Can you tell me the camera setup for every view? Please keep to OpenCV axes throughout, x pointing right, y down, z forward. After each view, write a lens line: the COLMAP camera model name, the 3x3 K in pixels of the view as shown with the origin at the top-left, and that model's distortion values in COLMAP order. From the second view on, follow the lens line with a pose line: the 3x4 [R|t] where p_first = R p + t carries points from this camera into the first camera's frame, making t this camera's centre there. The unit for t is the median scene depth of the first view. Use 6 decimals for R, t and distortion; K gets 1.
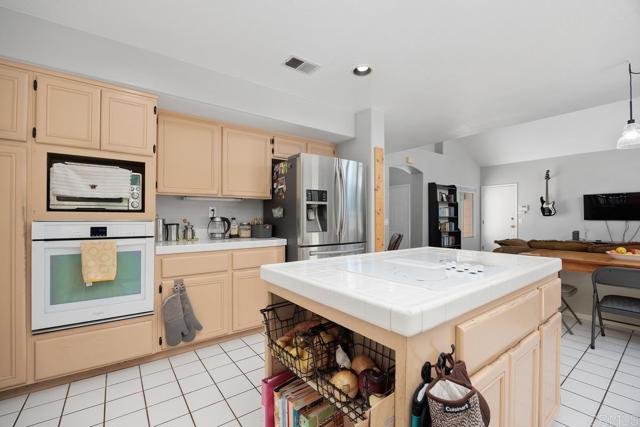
lens RADIAL K [[275.3, 0, 319.7], [0, 275.3, 216.3], [0, 0, 1]] dist [-0.019688, 0.000741]
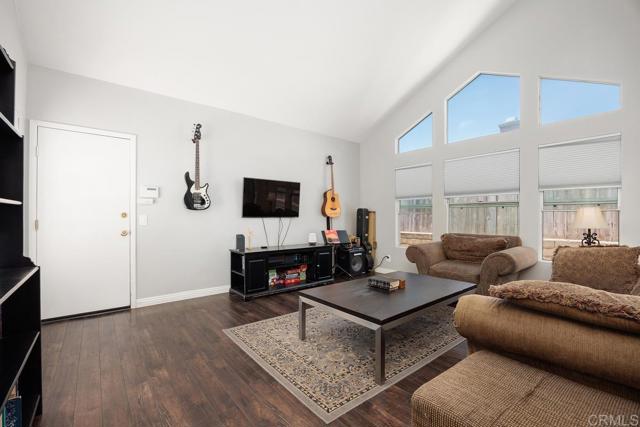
lens RADIAL K [[275.3, 0, 322.6], [0, 275.3, 217.4], [0, 0, 1]] dist [-0.019688, 0.000741]
pose [[-0.047838, 0.006580, 0.998833, 0.287855], [0.003457, 0.999973, -0.006422, 0.017934], [-0.998849, 0.003146, -0.047860, 0.773525]]
